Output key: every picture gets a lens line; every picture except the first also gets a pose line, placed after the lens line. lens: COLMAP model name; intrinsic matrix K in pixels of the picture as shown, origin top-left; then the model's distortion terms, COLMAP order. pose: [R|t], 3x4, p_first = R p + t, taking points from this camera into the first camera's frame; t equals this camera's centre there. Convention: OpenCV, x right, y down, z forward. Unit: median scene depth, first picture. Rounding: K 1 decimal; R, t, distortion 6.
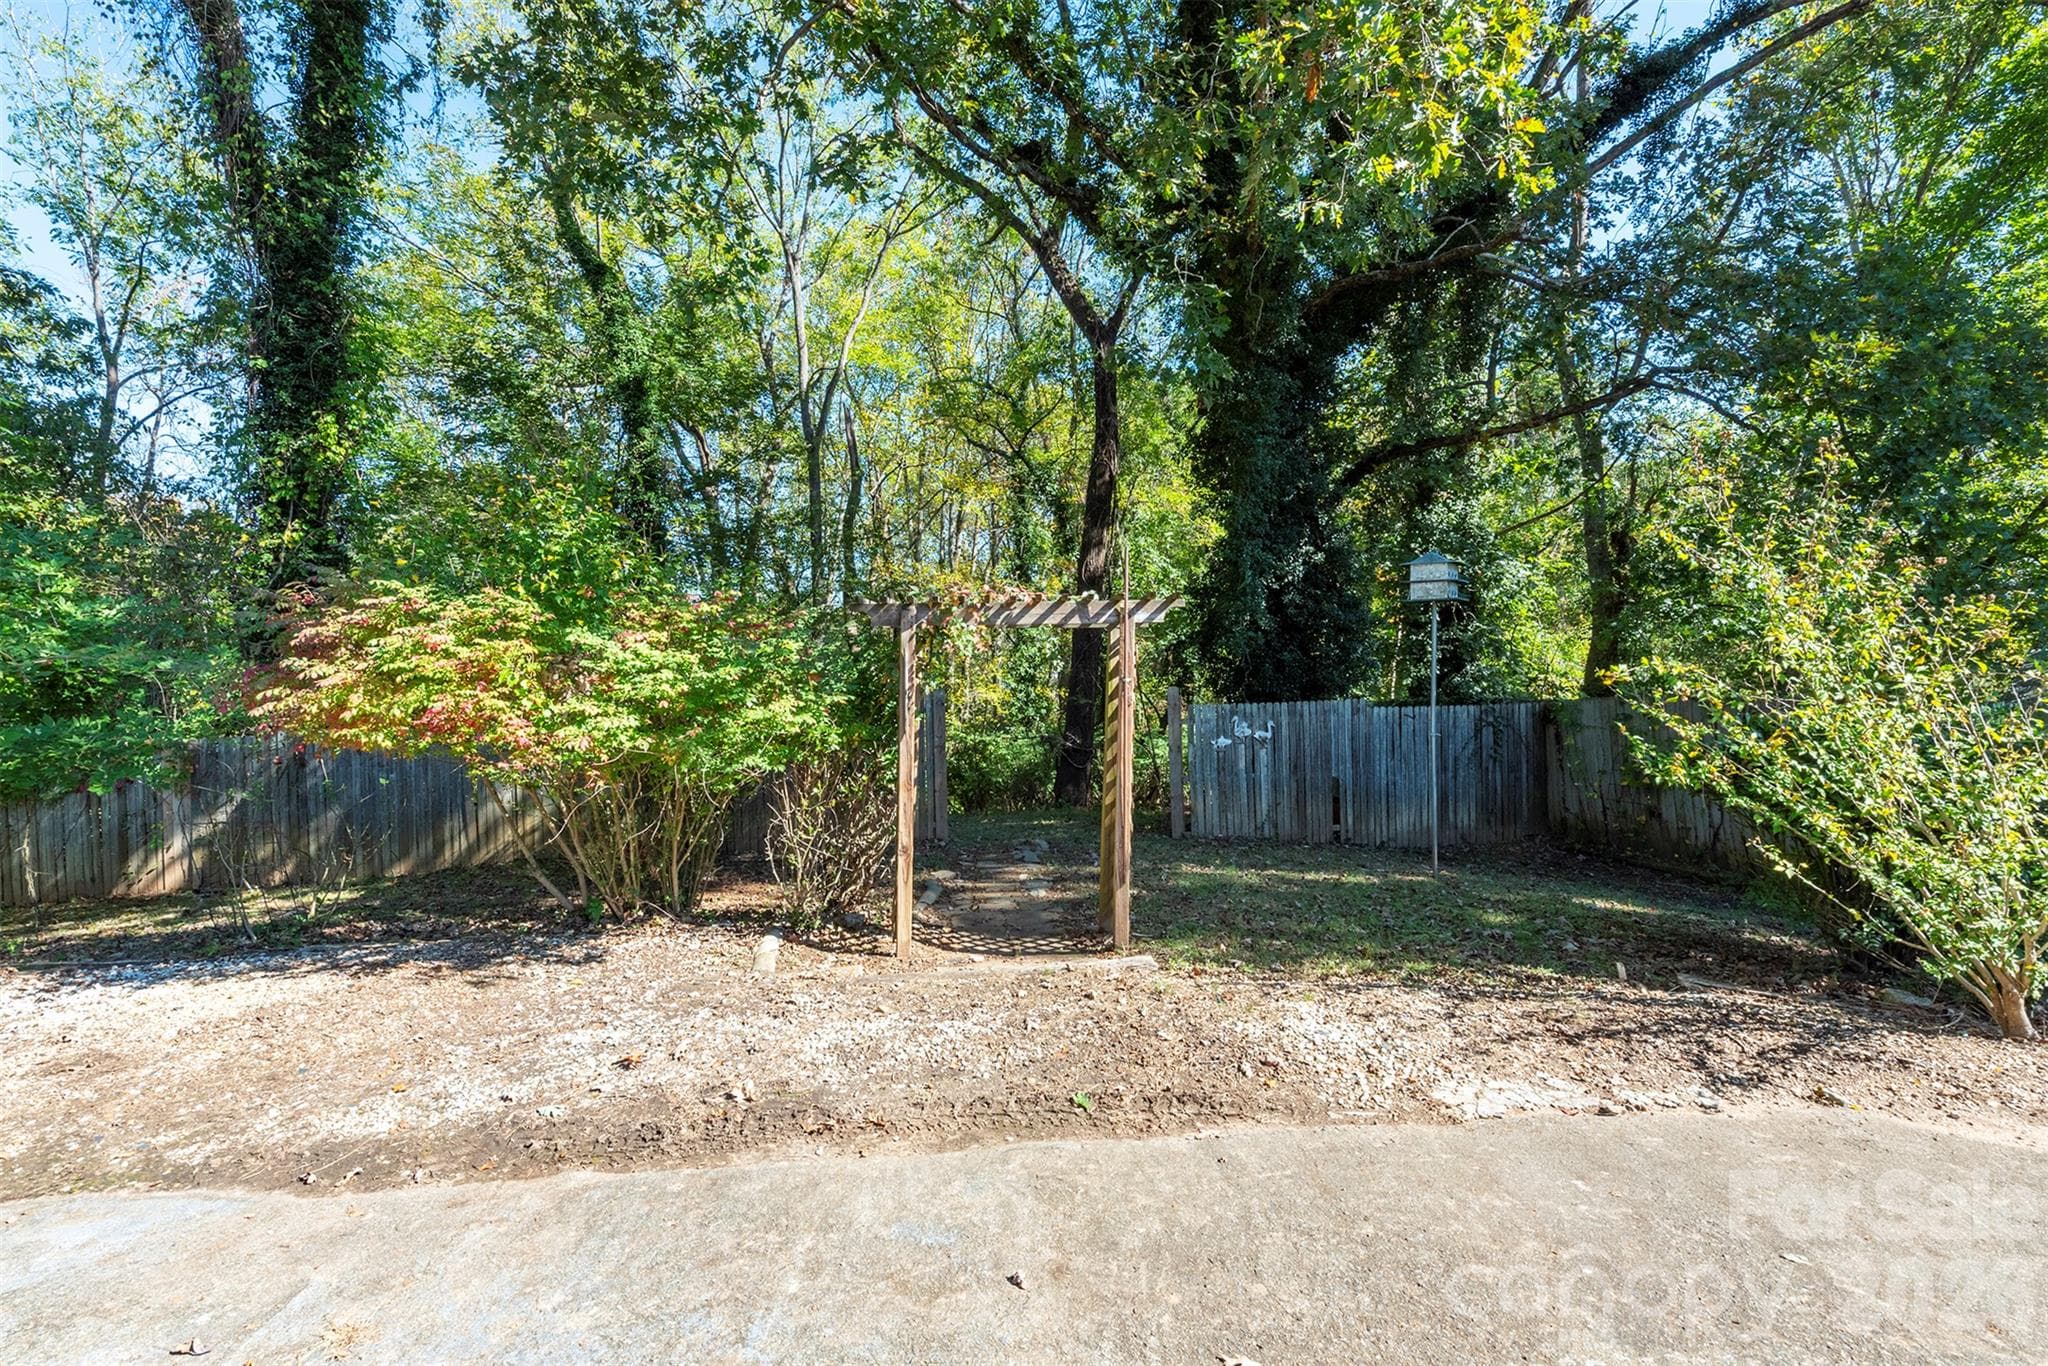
lens RADIAL K [[864.9, 0, 984.8], [0, 864.9, 675.3], [0, 0, 1]] dist [0.001261, -0.002483]
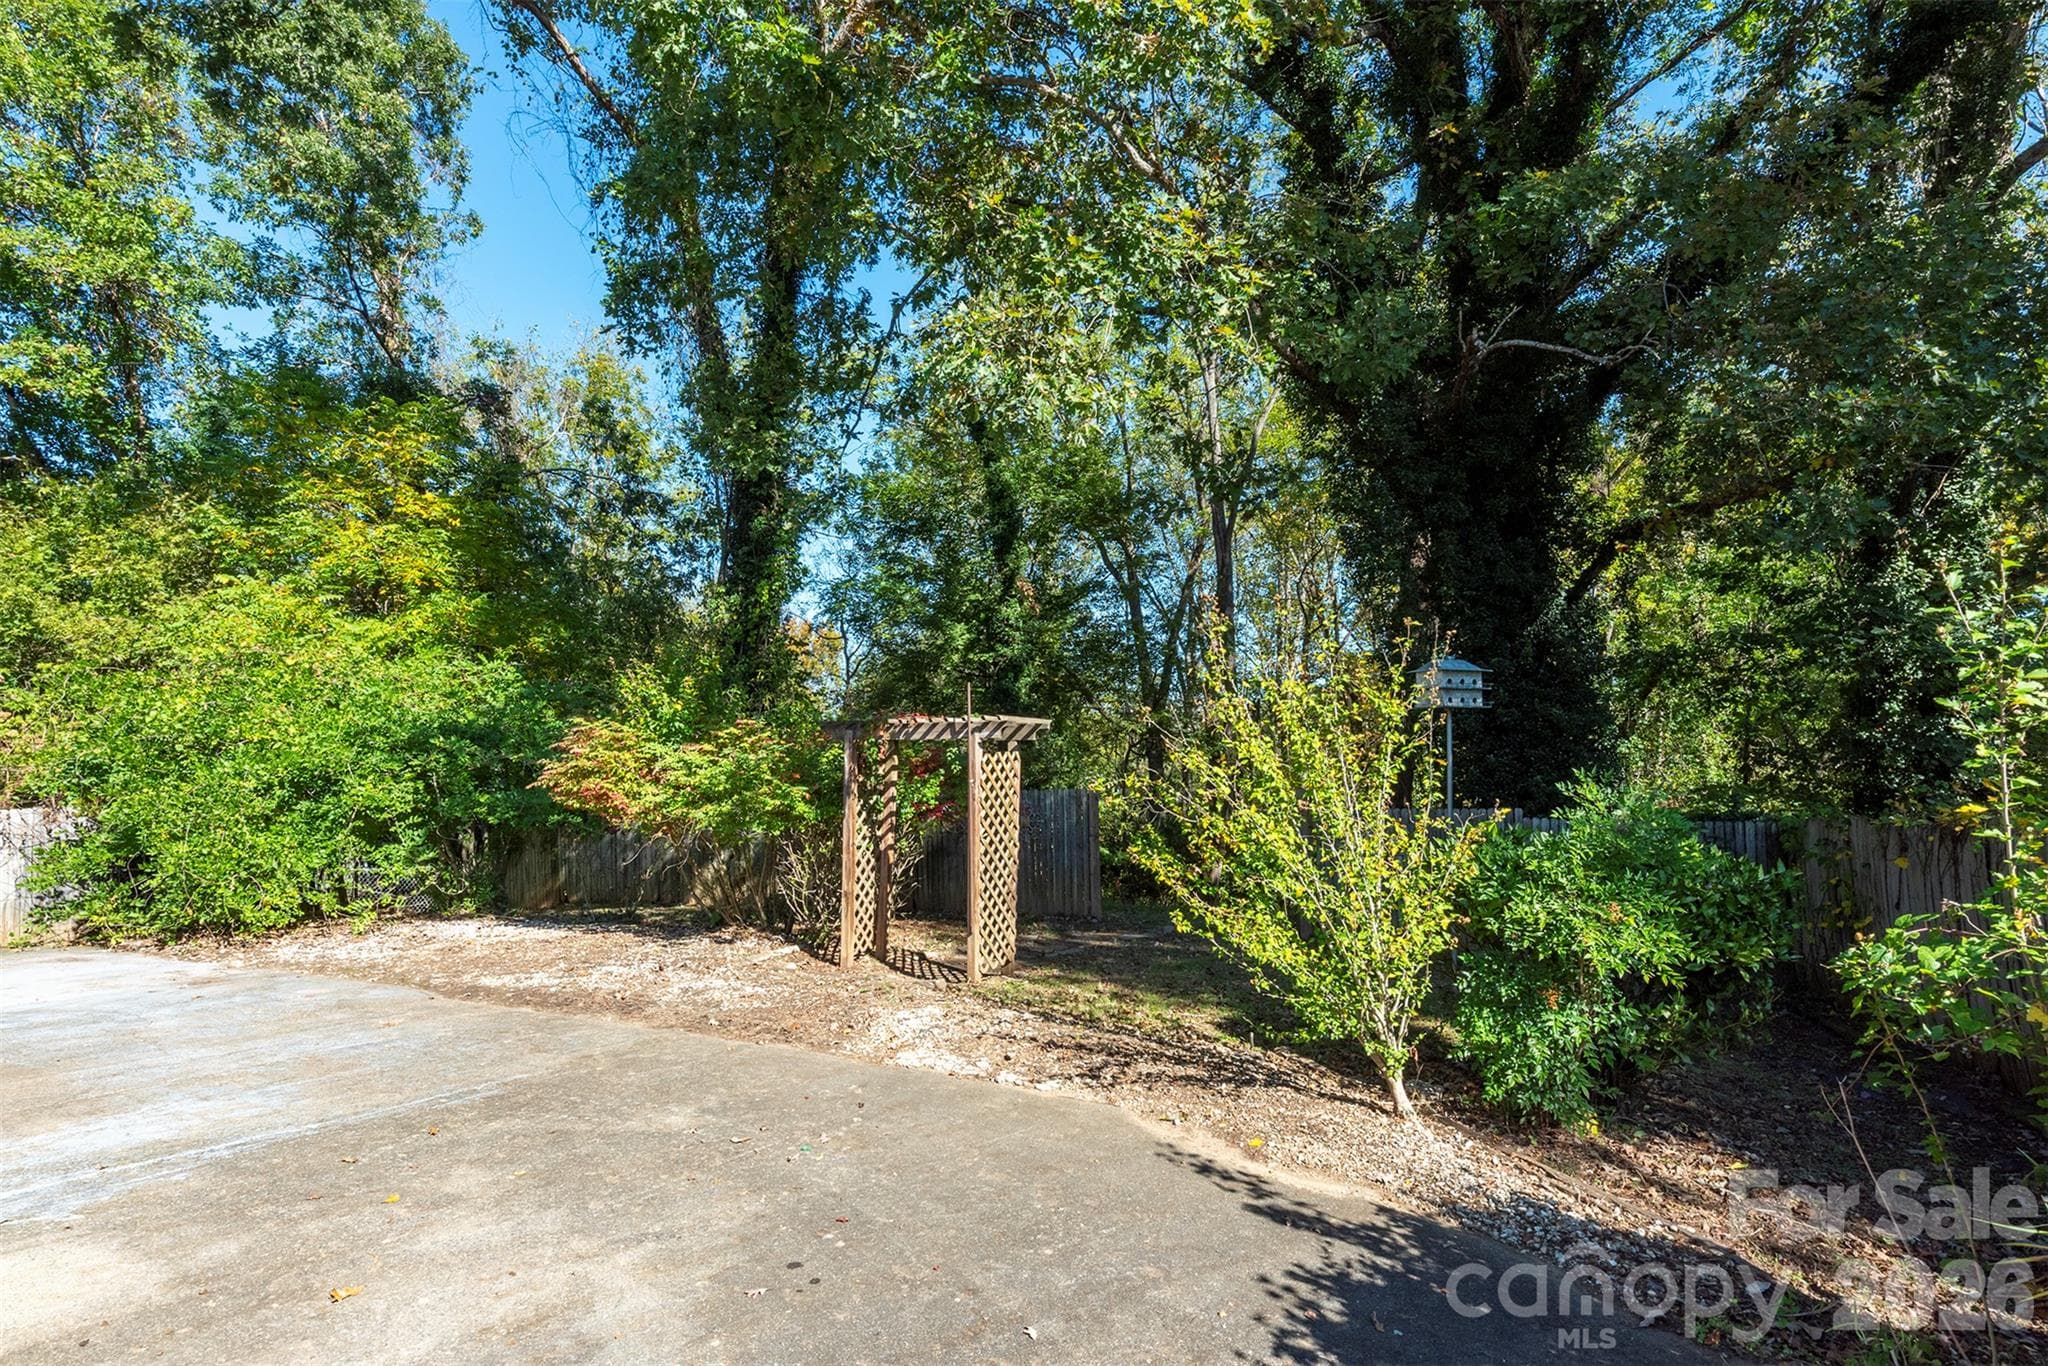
lens RADIAL K [[950.2, 0, 1024.6], [0, 950.2, 738.3], [0, 0, 1]] dist [0.002343, 0.000117]
pose [[0.867371, -0.000743, -0.497661, 0.965654], [-0.013124, 0.999617, -0.024366, -0.021696], [0.497489, 0.027666, 0.867029, -0.237929]]
